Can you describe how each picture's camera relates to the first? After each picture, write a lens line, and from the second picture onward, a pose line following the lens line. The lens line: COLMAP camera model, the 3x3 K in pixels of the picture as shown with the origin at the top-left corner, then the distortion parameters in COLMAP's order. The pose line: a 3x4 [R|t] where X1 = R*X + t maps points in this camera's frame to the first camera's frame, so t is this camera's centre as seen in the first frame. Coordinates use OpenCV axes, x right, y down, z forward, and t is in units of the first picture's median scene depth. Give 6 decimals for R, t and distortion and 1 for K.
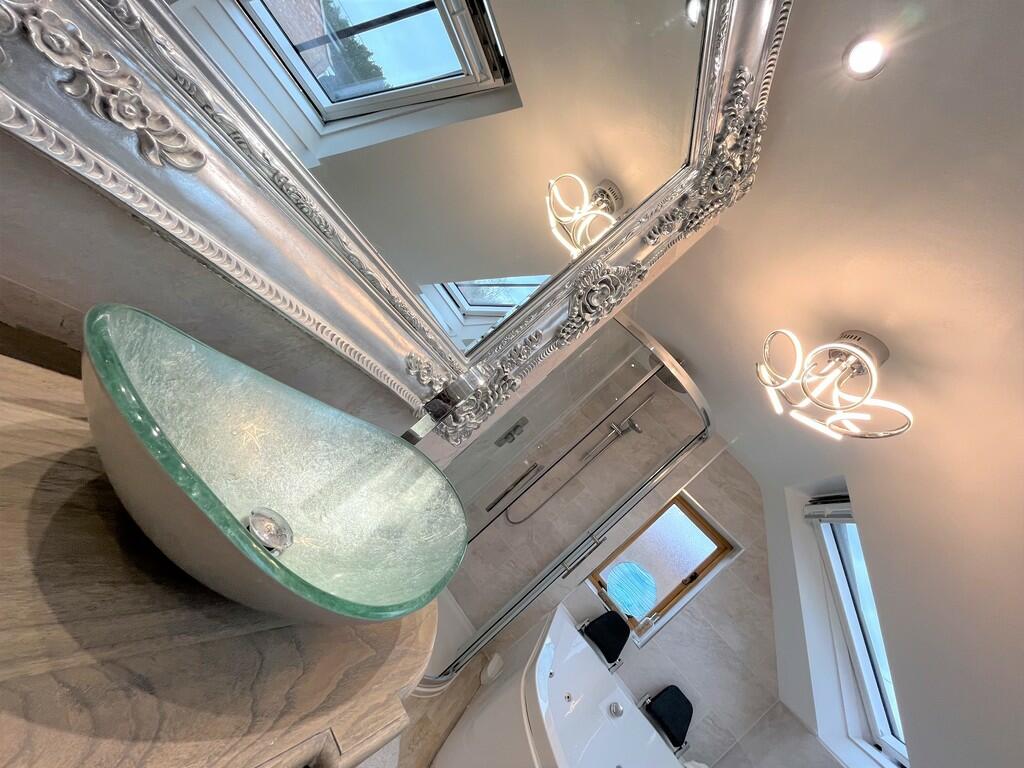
lens RADIAL K [[412.4, 0, 511.8], [0, 412.4, 382.7], [0, 0, 1]] dist [-0.004233, 0.000141]
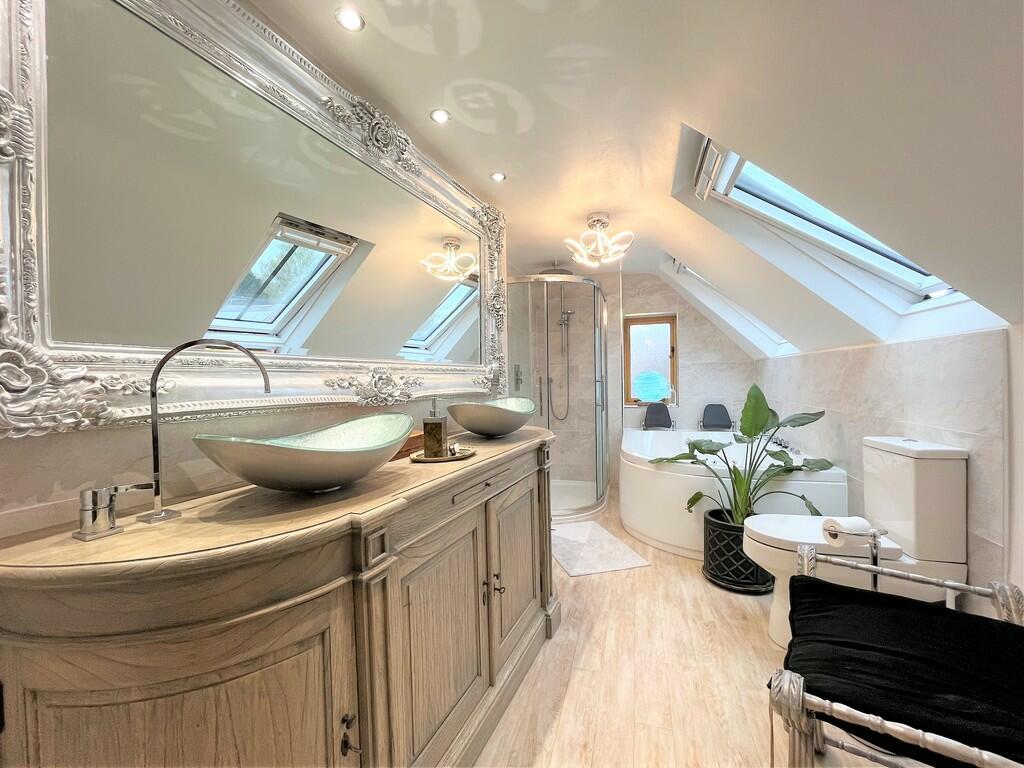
lens RADIAL K [[412.4, 0, 511.7], [0, 412.4, 382.3], [0, 0, 1]] dist [-0.004233, 0.000141]
pose [[0.657467, -0.753478, -0.002792, -0.021323], [0.749792, 0.653875, 0.101287, -0.035387], [-0.074492, -0.068686, 0.994853, -0.479753]]
